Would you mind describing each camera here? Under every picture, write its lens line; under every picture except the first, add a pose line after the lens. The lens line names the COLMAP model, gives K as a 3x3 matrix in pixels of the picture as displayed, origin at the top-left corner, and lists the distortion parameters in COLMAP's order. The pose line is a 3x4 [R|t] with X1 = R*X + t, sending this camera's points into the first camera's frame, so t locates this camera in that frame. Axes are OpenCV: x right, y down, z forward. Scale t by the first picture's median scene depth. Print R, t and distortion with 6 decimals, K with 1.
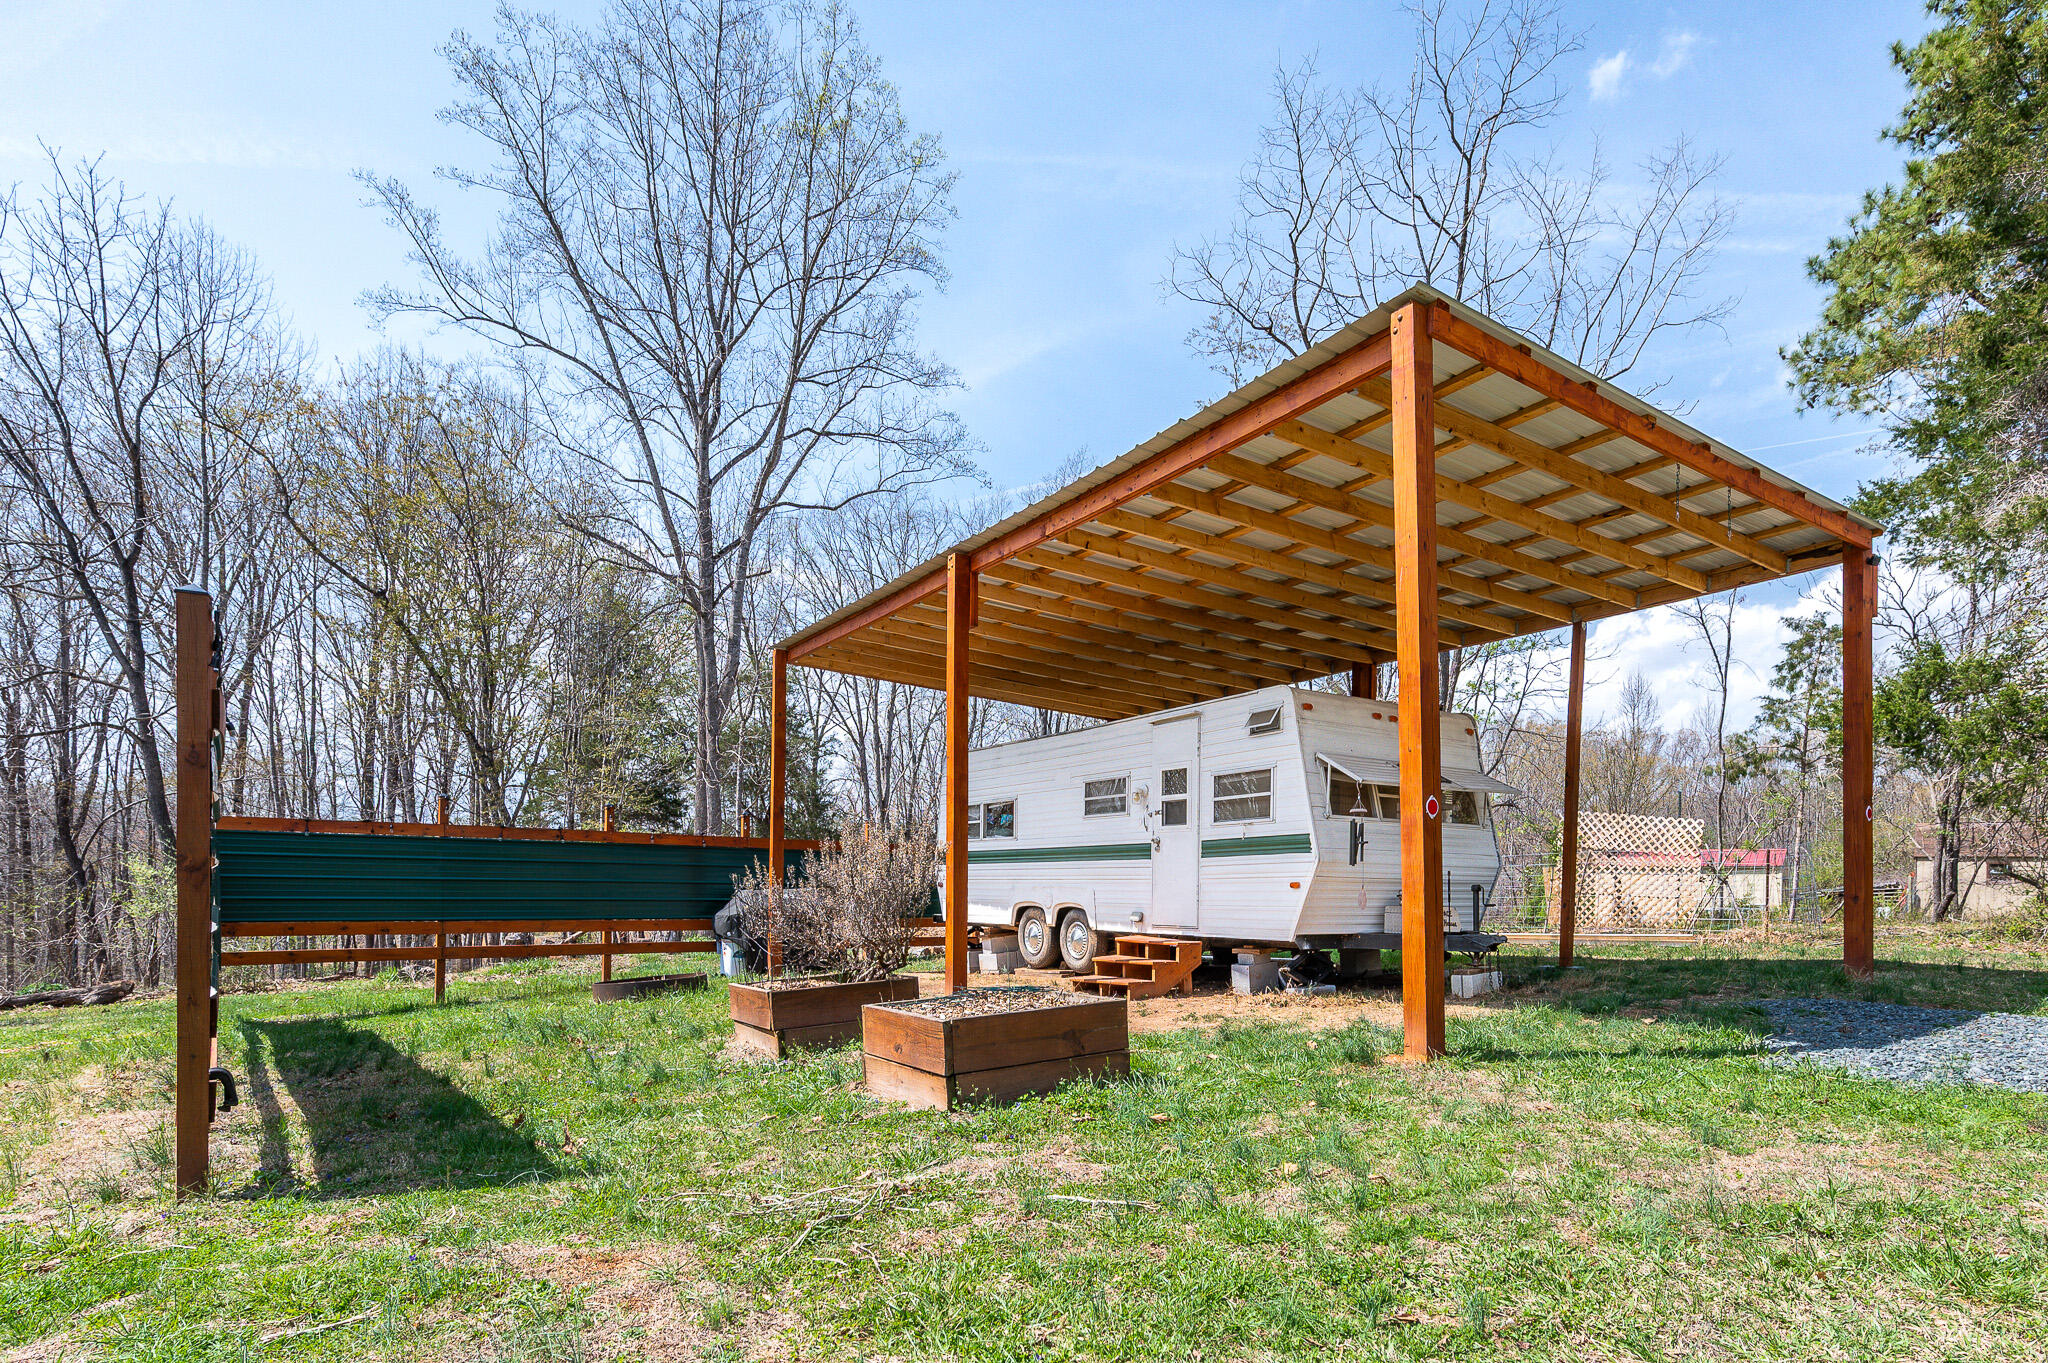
lens RADIAL K [[803.8, 0, 1024.0], [0, 803.8, 681.5], [0, 0, 1]] dist [-0.016471, -0.000063]
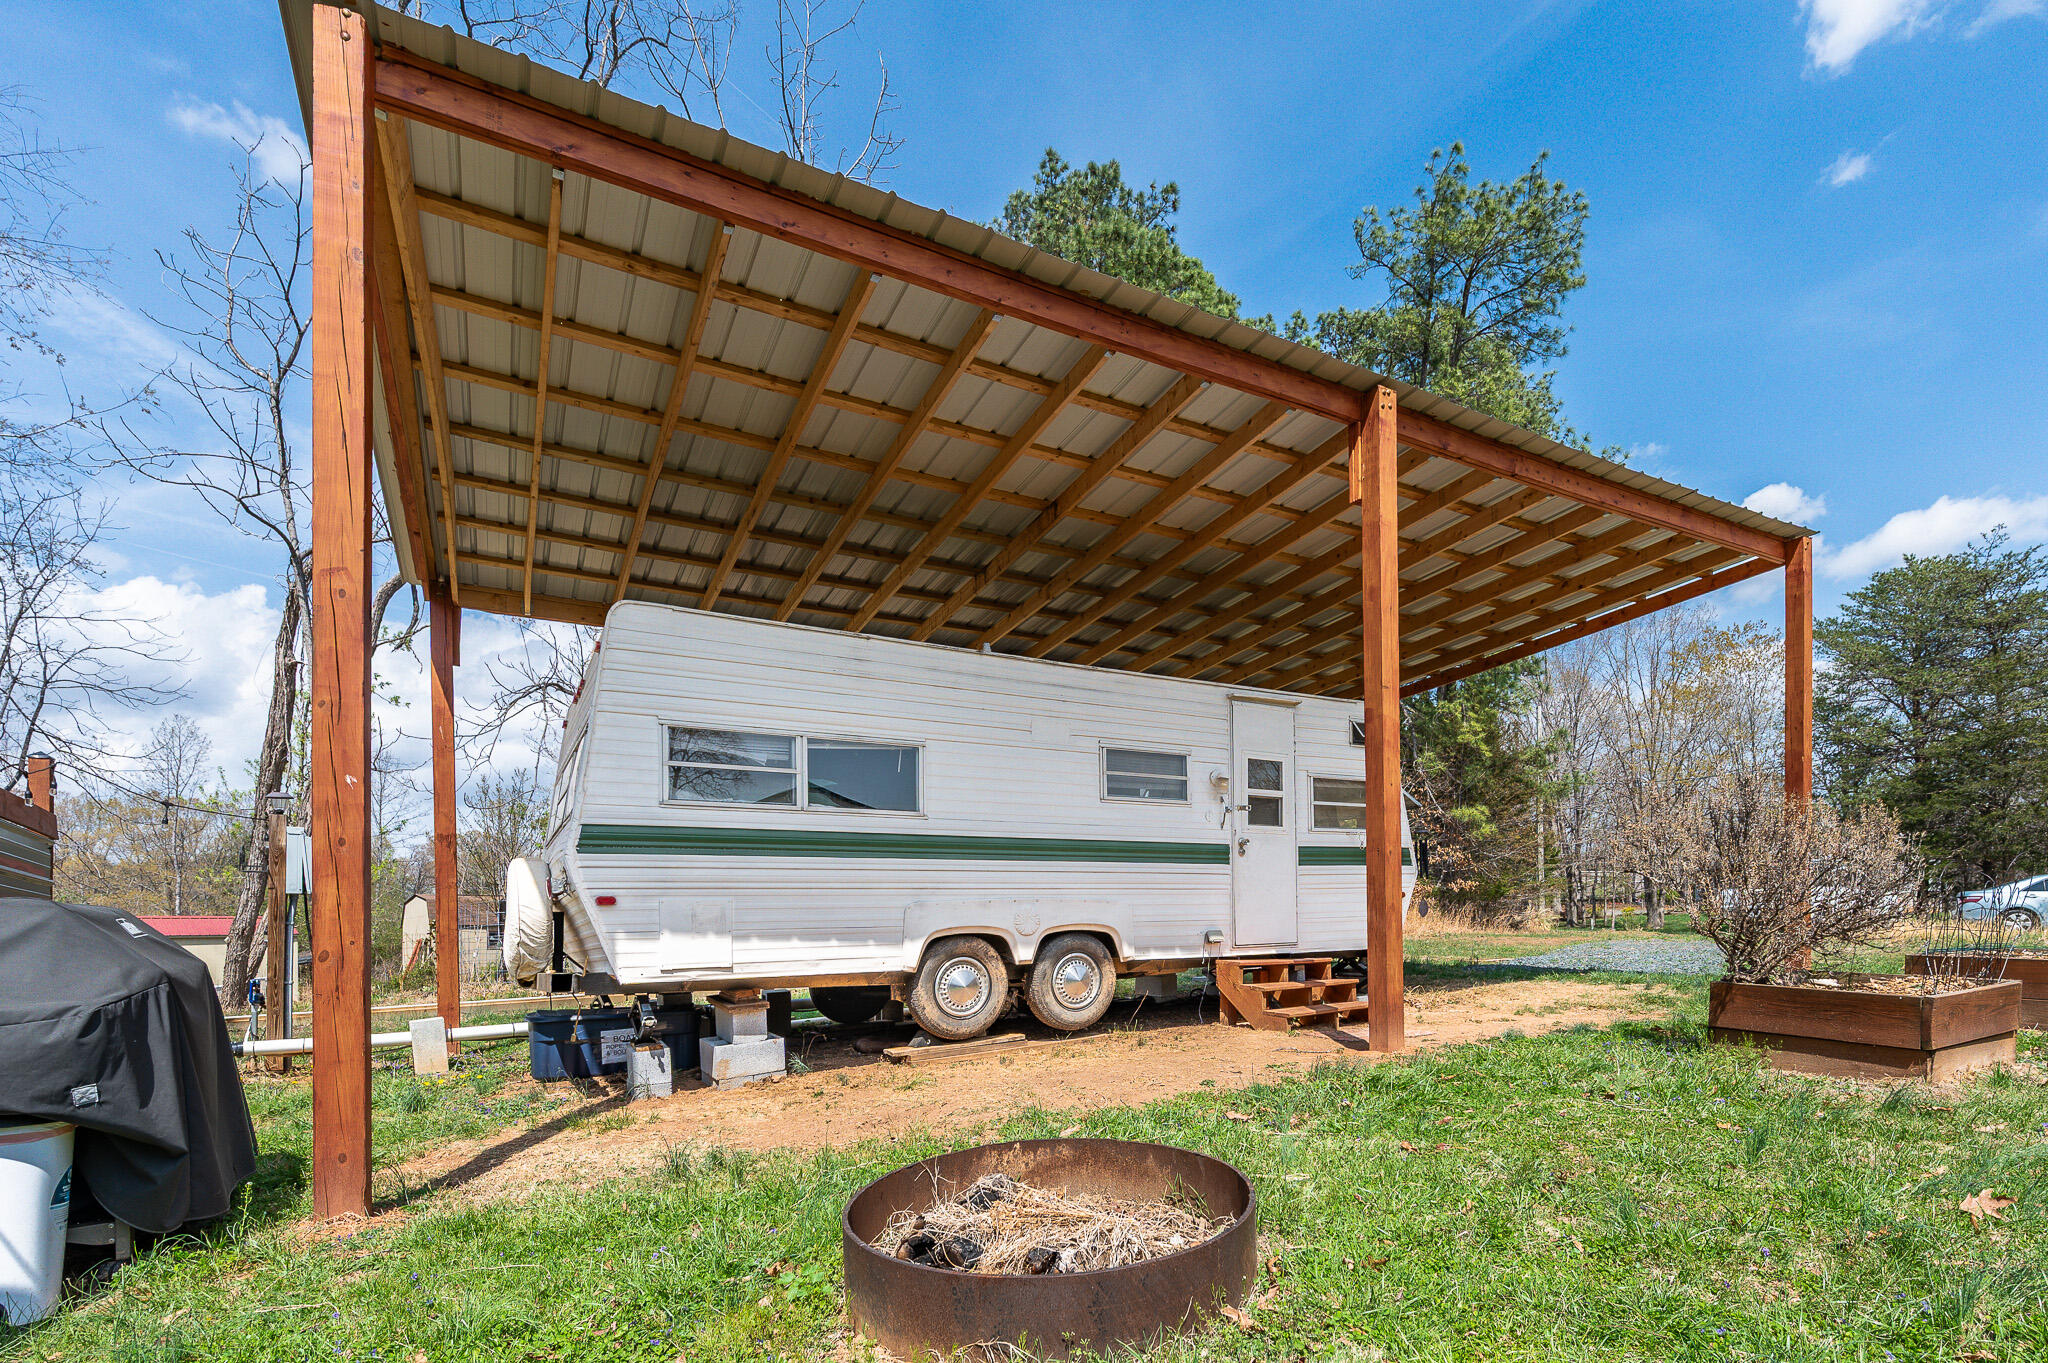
lens RADIAL K [[803.8, 0, 1024.0], [0, 803.8, 681.5], [0, 0, 1]] dist [-0.016471, -0.000063]
pose [[0.233564, 0.234478, 0.943646, -0.679486], [-0.244202, 0.953528, -0.176490, 0.236330], [-0.941176, -0.189219, 0.279970, 0.991863]]
